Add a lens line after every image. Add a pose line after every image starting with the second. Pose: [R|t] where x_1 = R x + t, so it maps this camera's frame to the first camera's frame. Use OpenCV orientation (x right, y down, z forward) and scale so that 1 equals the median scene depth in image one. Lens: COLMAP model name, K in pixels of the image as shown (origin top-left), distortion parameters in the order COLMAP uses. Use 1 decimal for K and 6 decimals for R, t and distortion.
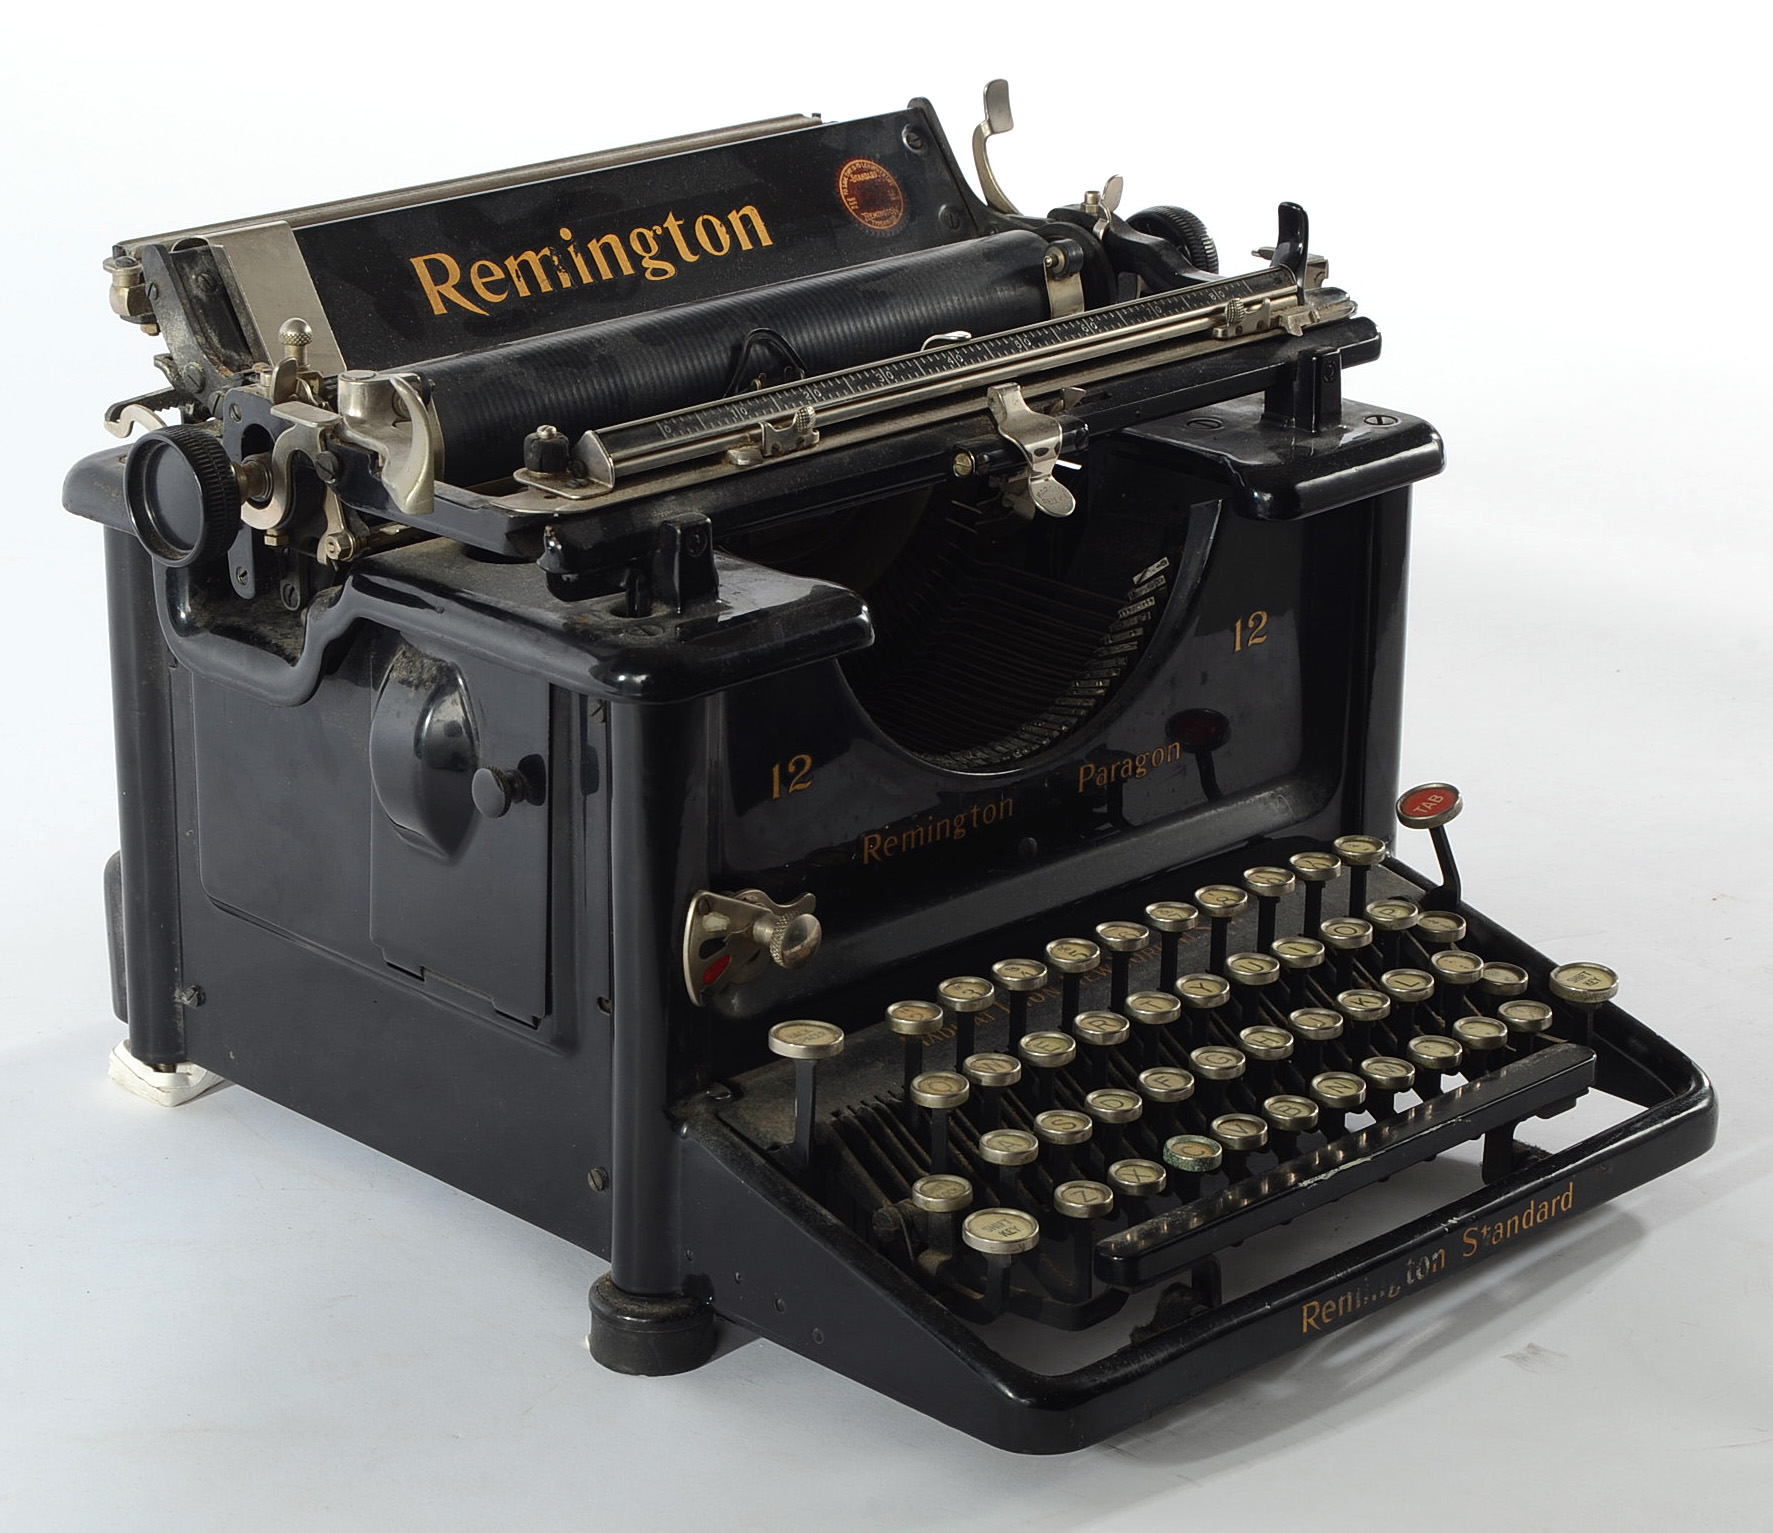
lens RADIAL K [[4725.2, 0, 886.5], [0, 4725.2, 766.5], [0, 0, 1]] dist [-0.039912, 0.096468]
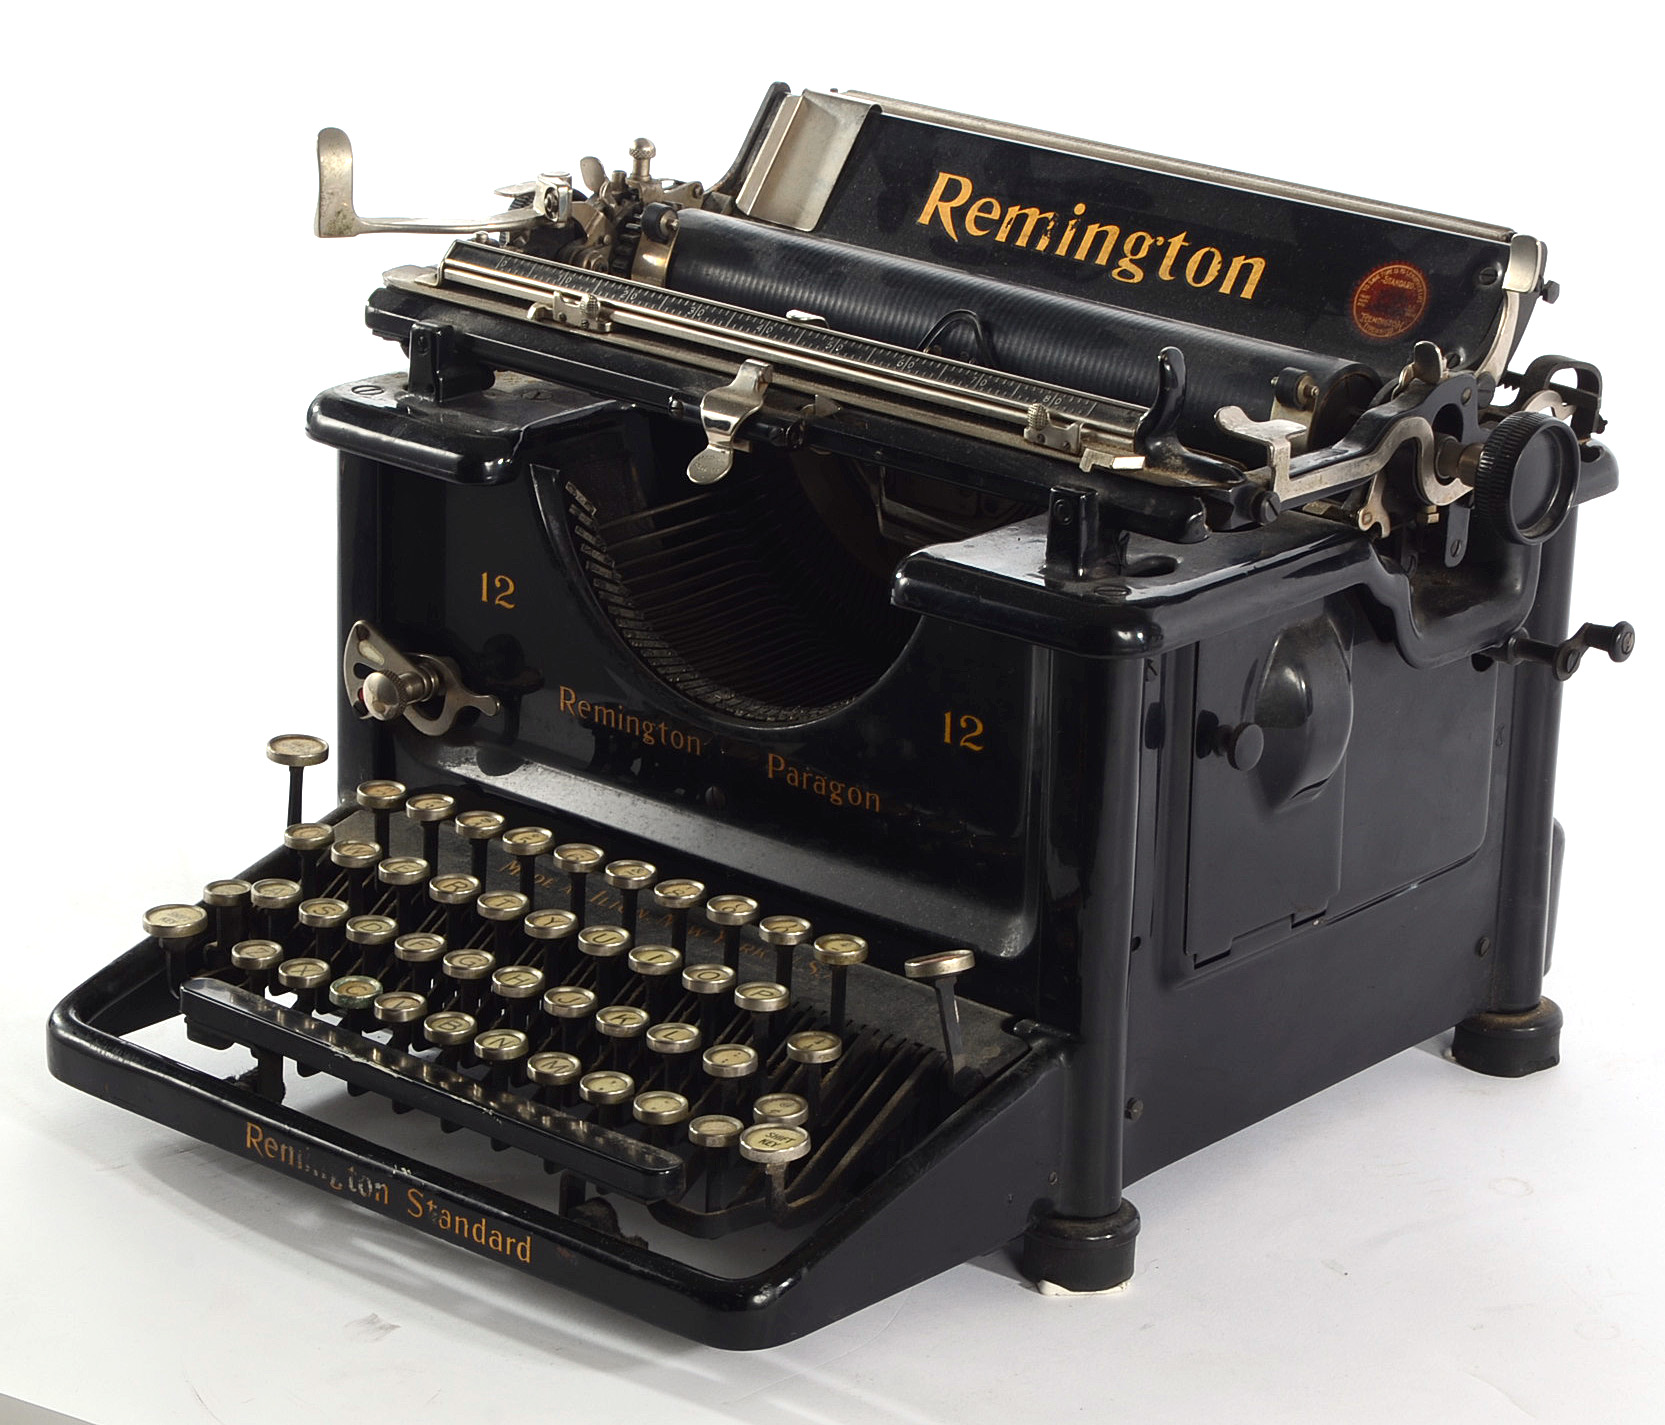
lens RADIAL K [[5416.1, 0, 832.5], [0, 5416.1, 712.5], [0, 0, 1]] dist [0.129832, -2.227039]
pose [[0.088218, 0.317102, -0.944280, 1.119159], [-0.360071, 0.894025, 0.266587, -0.317565], [0.928745, 0.316489, 0.193048, 0.749068]]
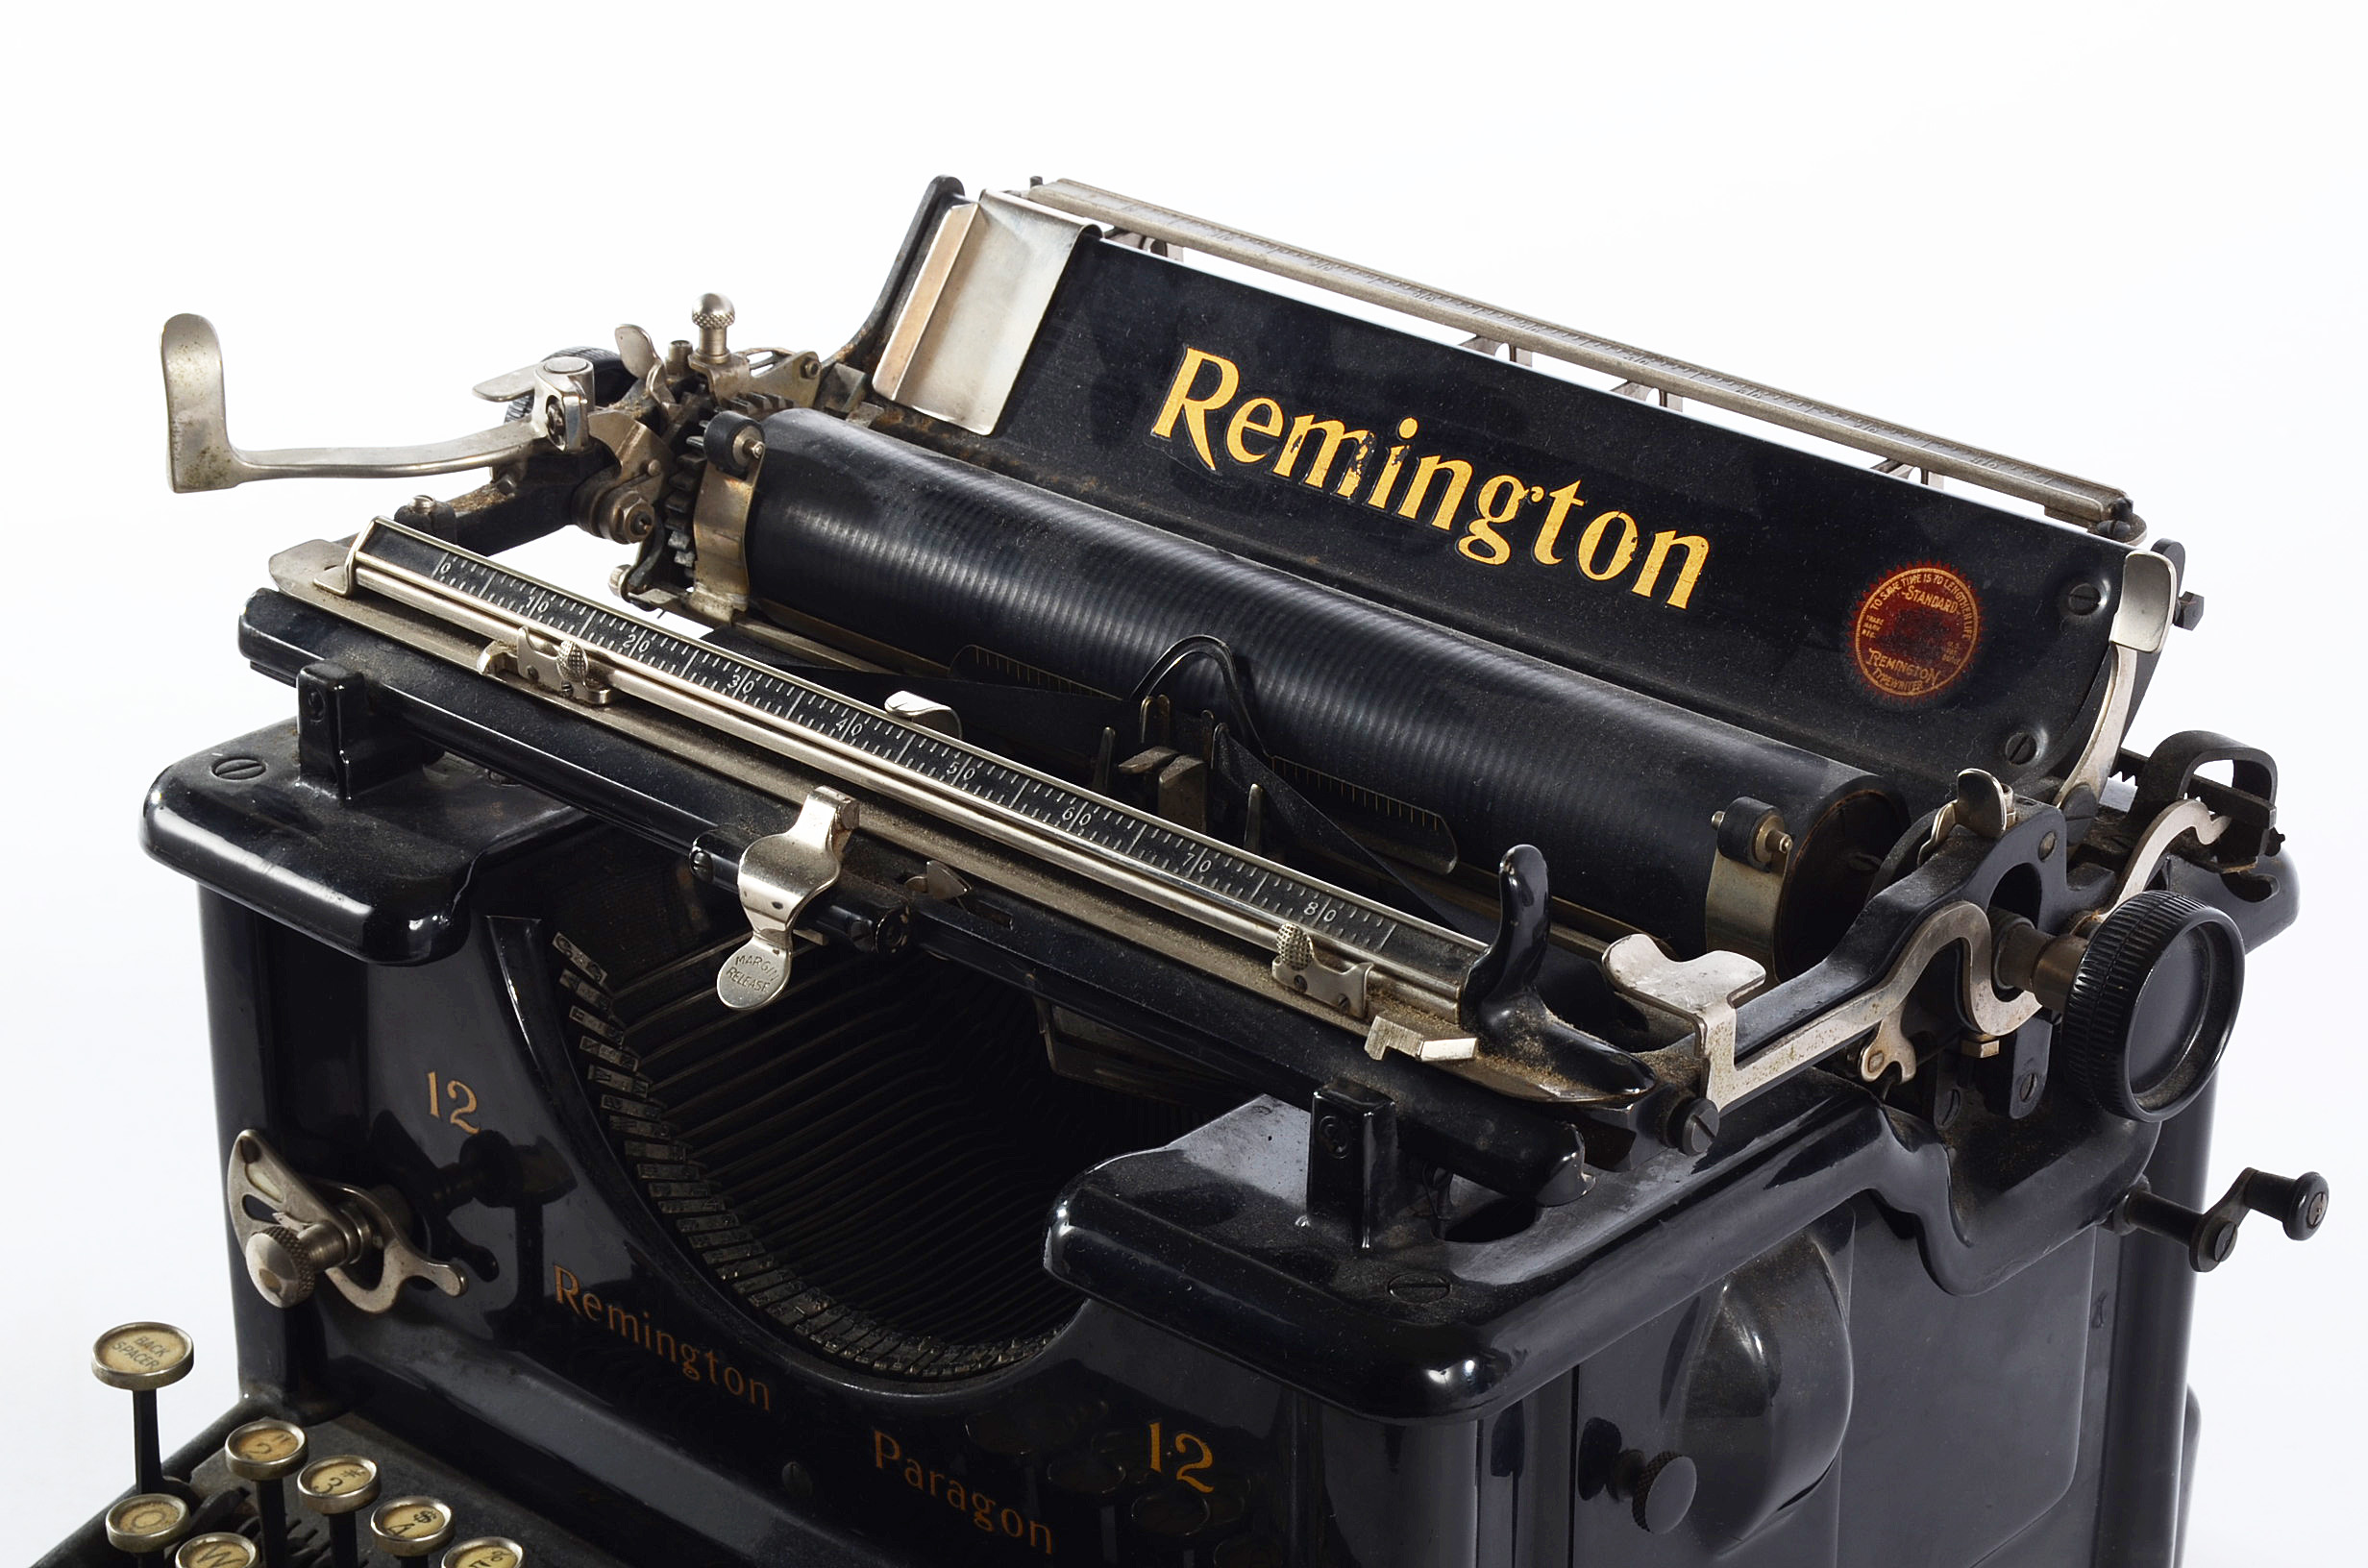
lens RADIAL K [[5402.0, 0, 1195.9], [0, 5402.0, 894.1], [0, 0, 1]] dist [-0.012158, 0.566118]
pose [[0.061526, 0.430301, -0.900586, 0.628118], [-0.335881, 0.858597, 0.387292, -0.336220], [0.939893, 0.278661, 0.197356, 0.844774]]
